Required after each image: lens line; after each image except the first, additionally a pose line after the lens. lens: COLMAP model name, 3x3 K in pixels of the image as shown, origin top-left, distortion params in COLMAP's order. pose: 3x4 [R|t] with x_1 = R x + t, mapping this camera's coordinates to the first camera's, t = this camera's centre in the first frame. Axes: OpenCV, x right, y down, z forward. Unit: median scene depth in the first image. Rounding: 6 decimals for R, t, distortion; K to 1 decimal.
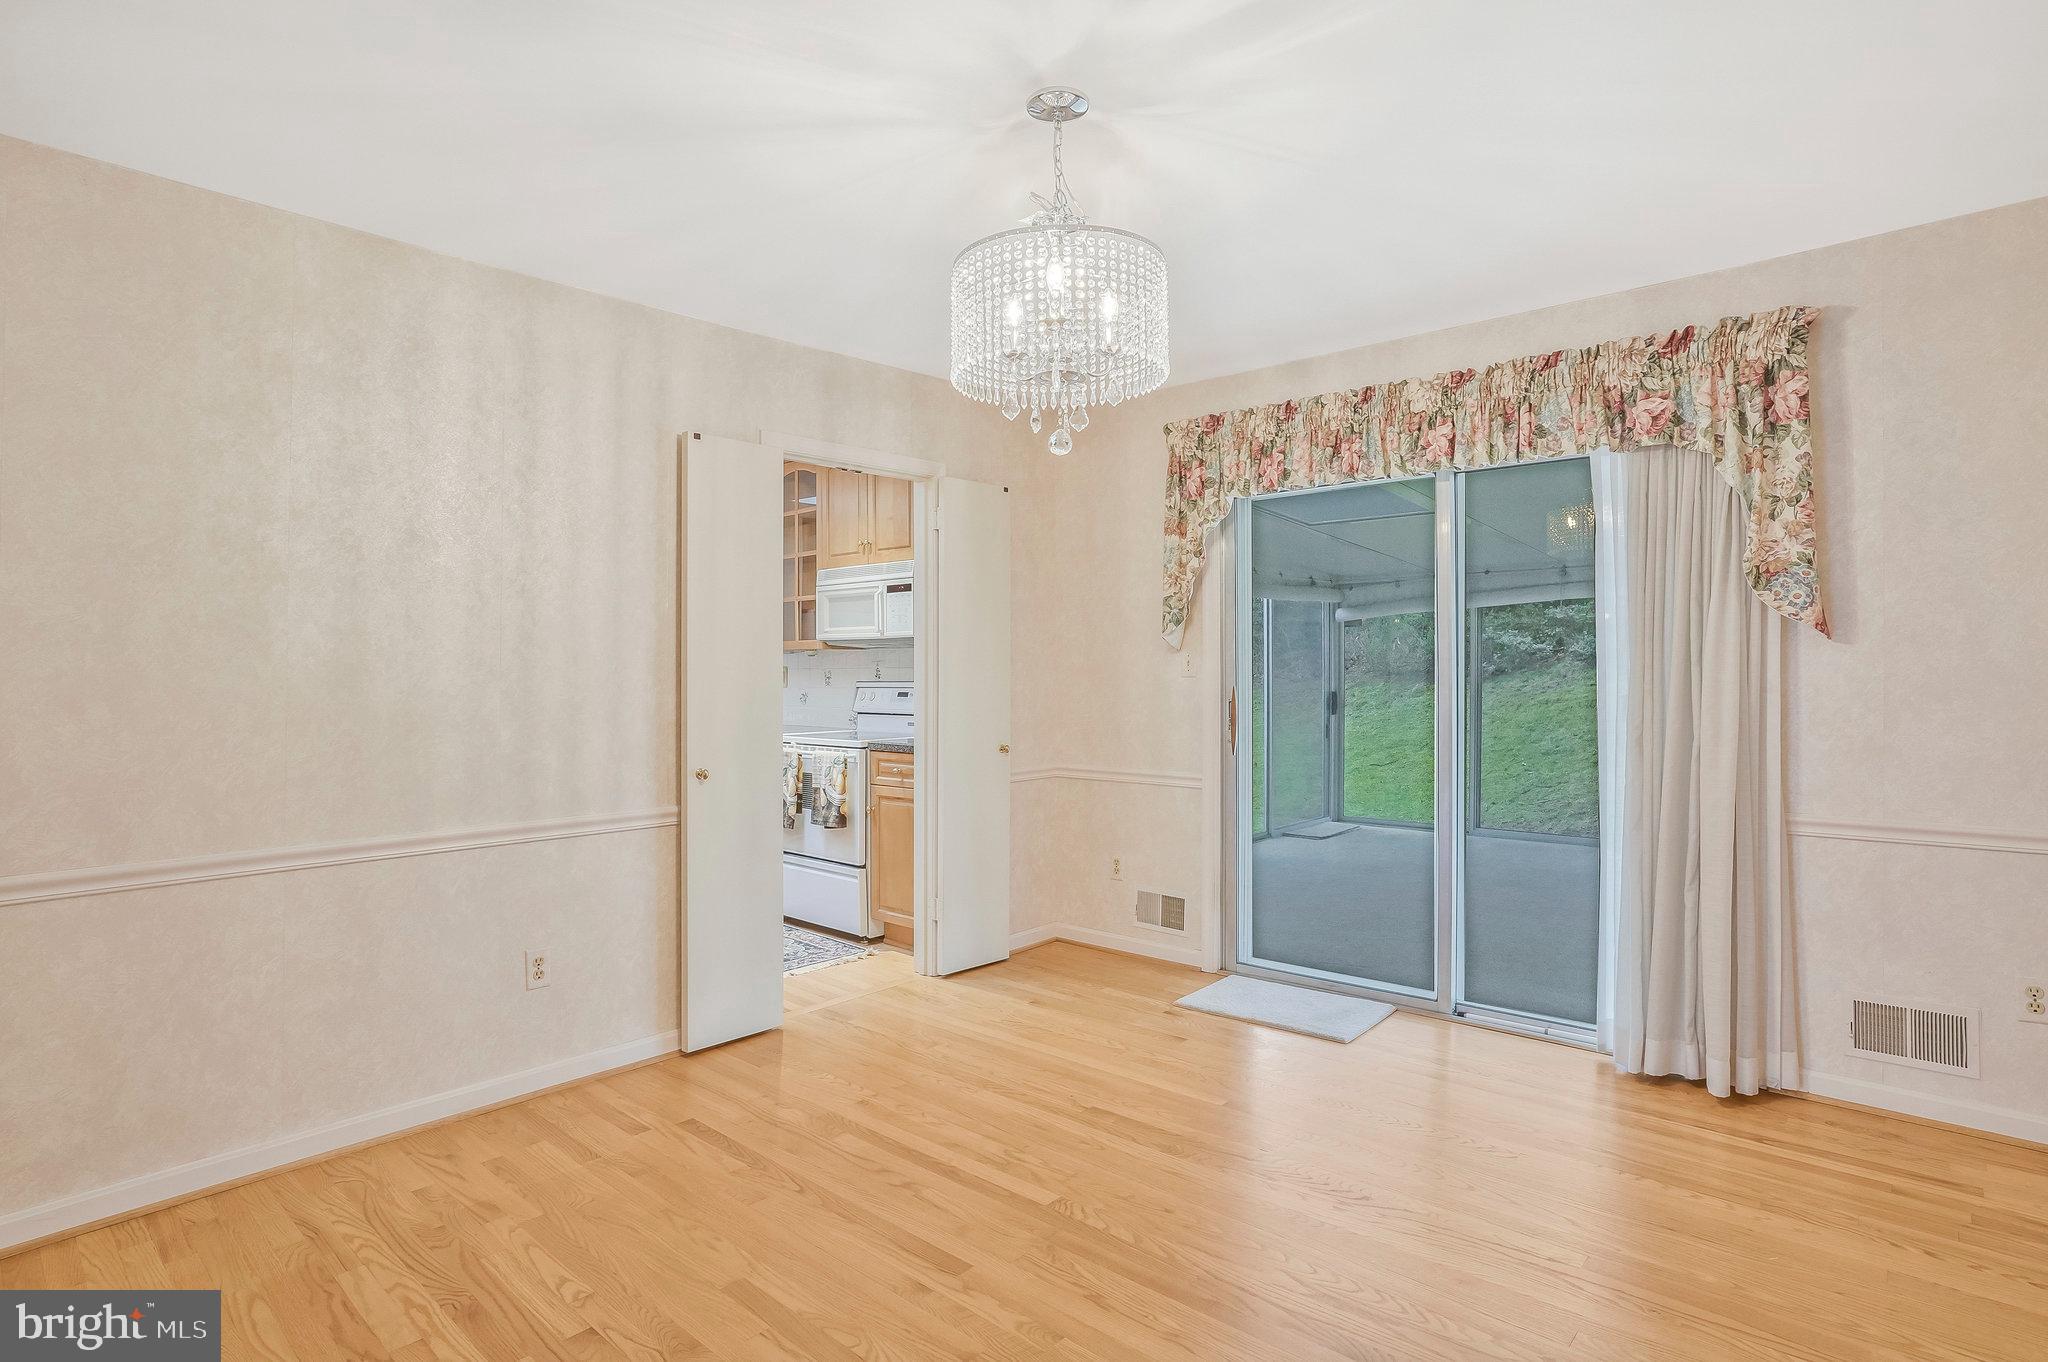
lens RADIAL K [[1055.9, 0, 1024.0], [0, 1055.9, 681.0], [0, 0, 1]] dist [0.000528, 0.000855]
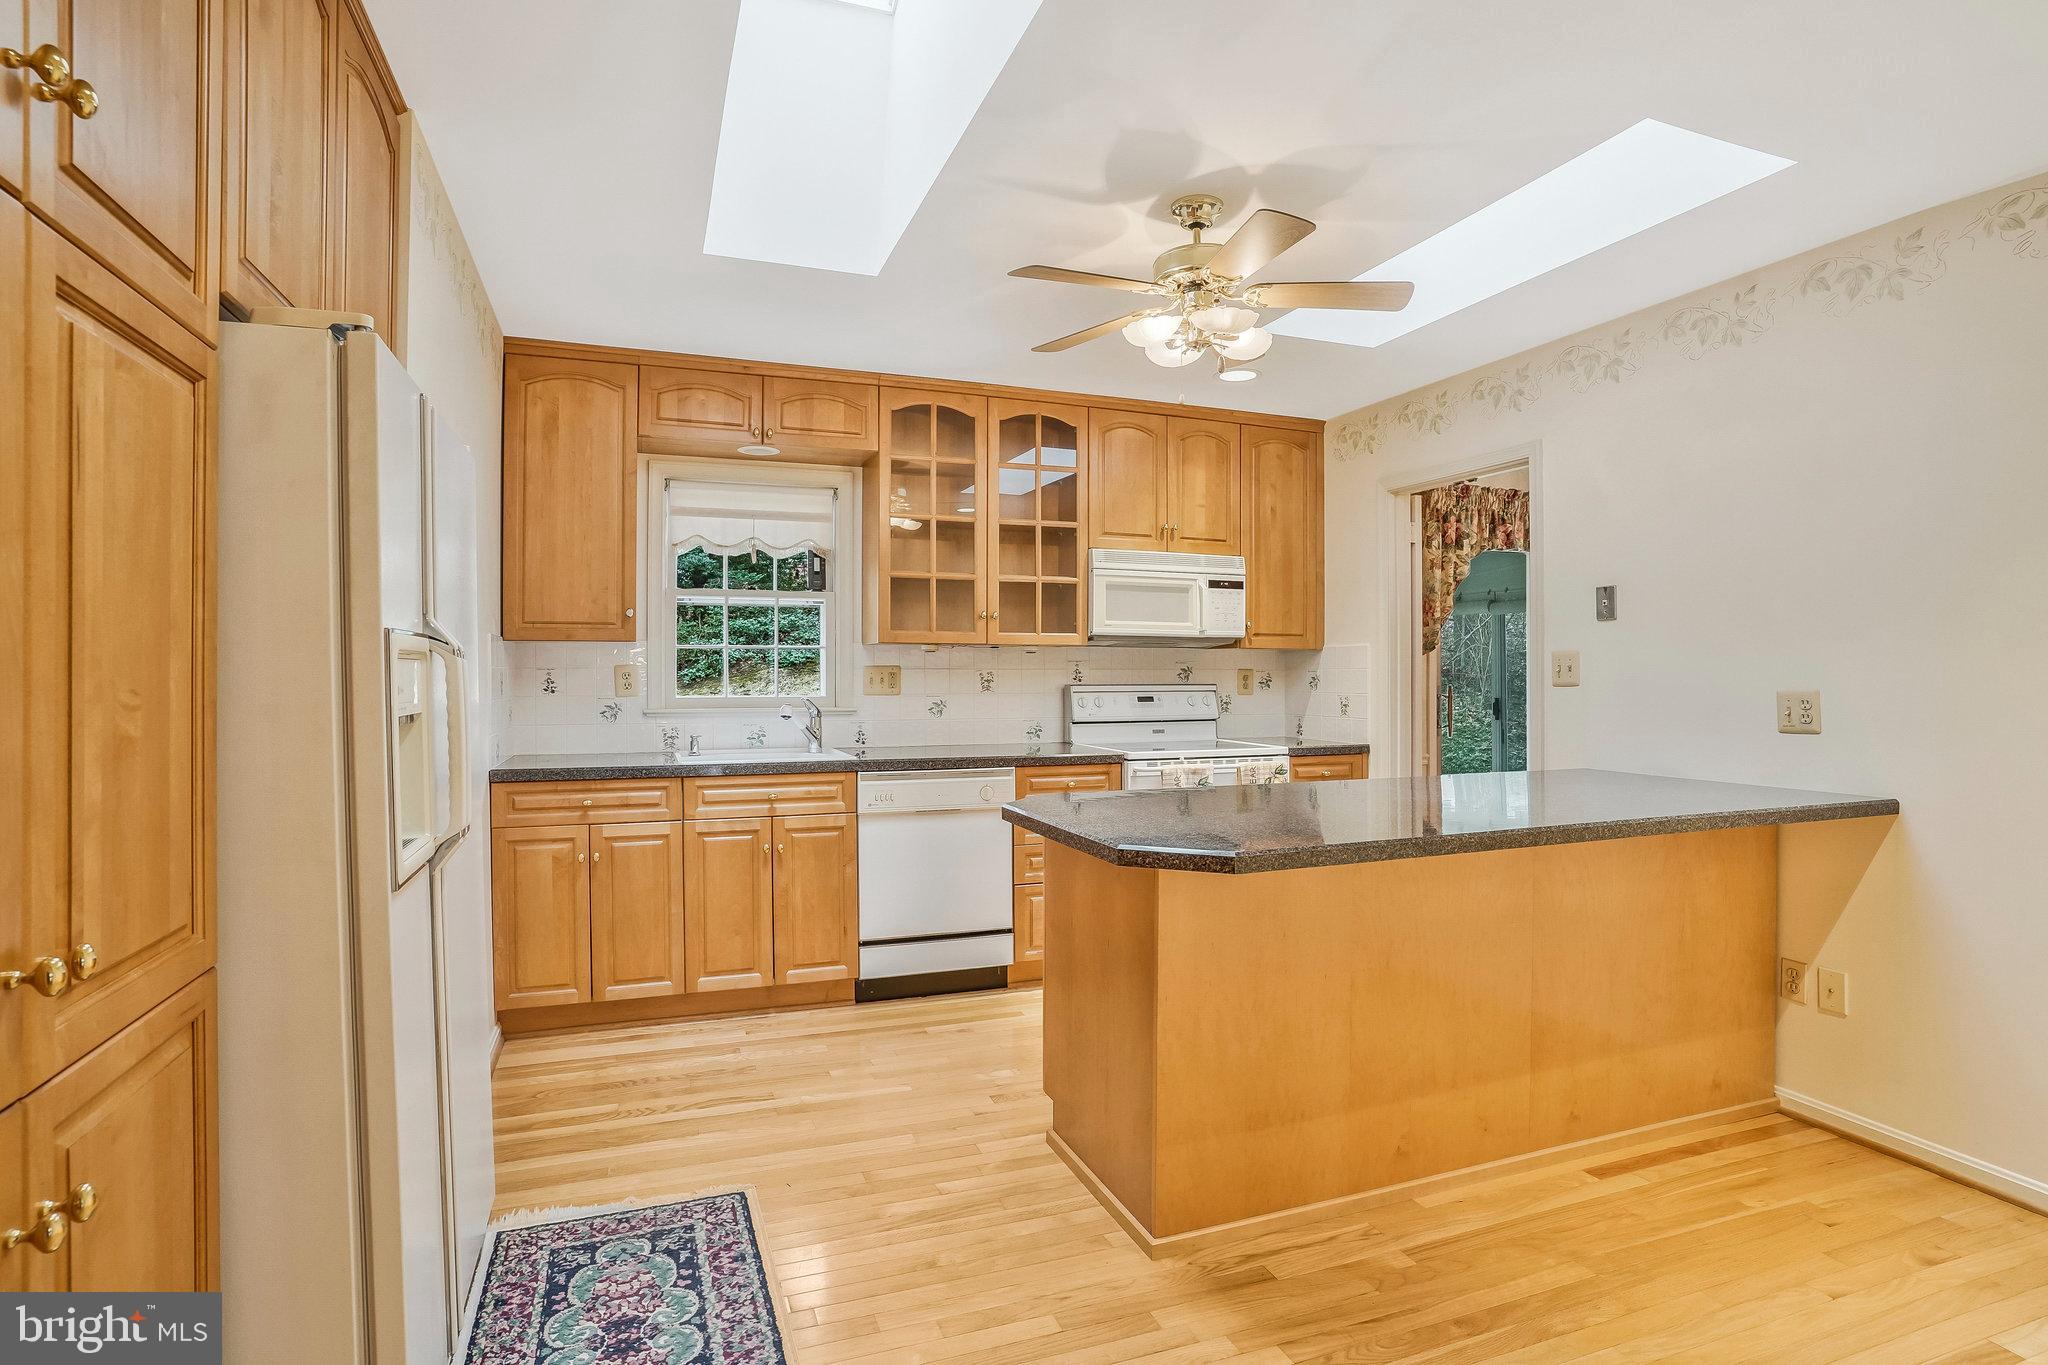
lens RADIAL K [[1023.0, 0, 1025.5], [0, 1023.0, 673.7], [0, 0, 1]] dist [-0.087825, 0.047284]
pose [[0.465225, 0.001519, 0.885191, -0.845282], [0.005308, 0.999976, -0.004506, -0.004812], [-0.885177, 0.006795, 0.465205, 0.618124]]
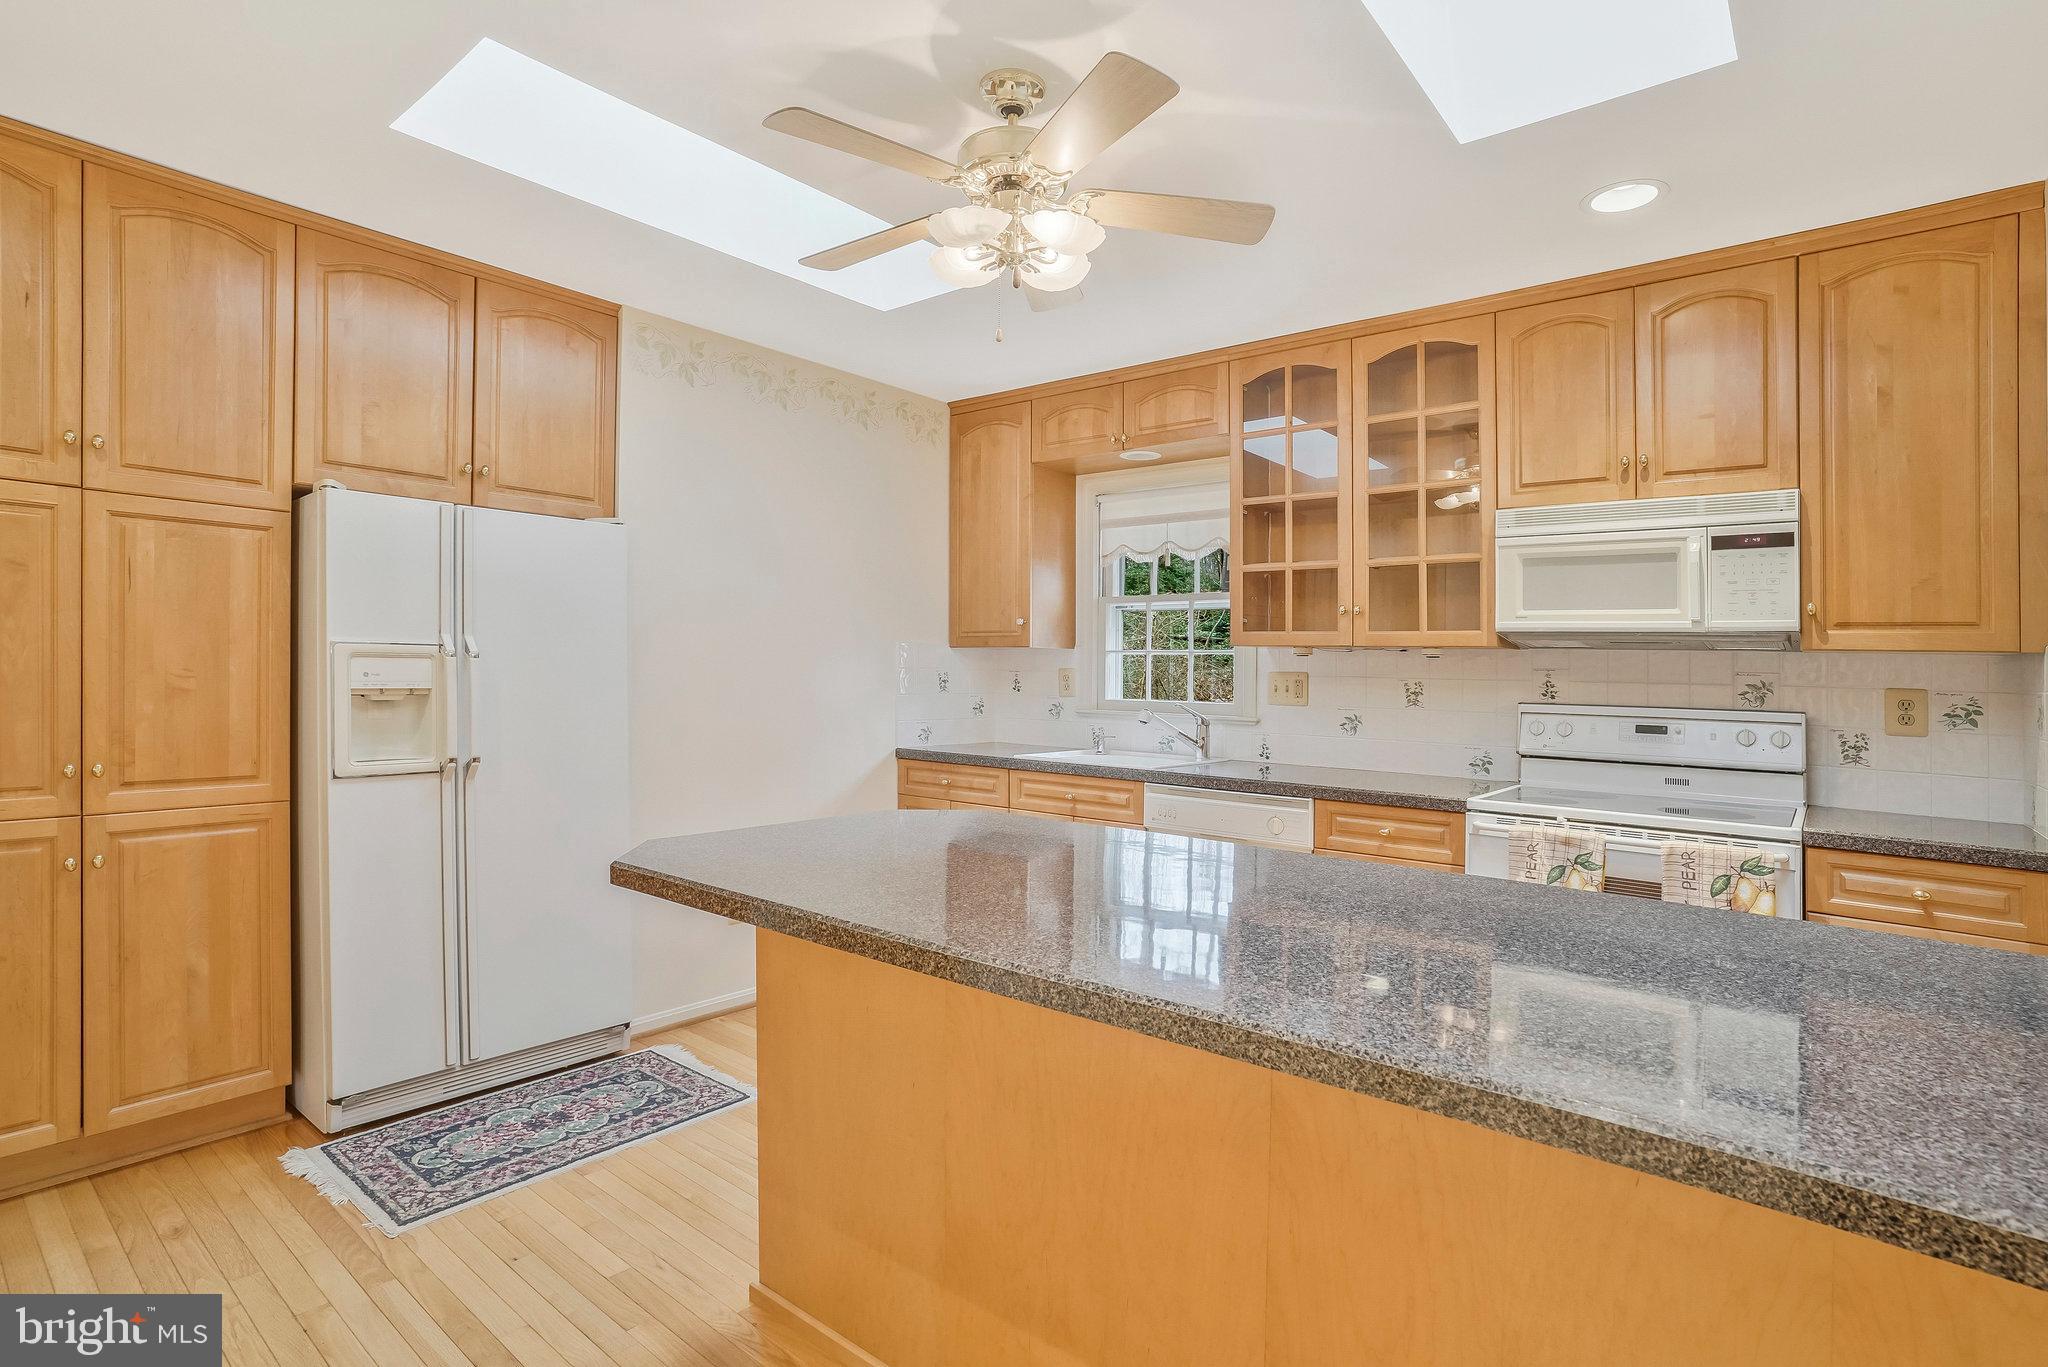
lens RADIAL K [[1023.0, 0, 1025.5], [0, 1023.0, 674.7], [0, 0, 1]] dist [-0.087825, 0.047284]
pose [[0.999219, 0.025950, 0.029802, -0.430976], [-0.025736, 0.999640, -0.007532, -0.003776], [-0.029987, 0.006759, 0.999527, 0.415216]]
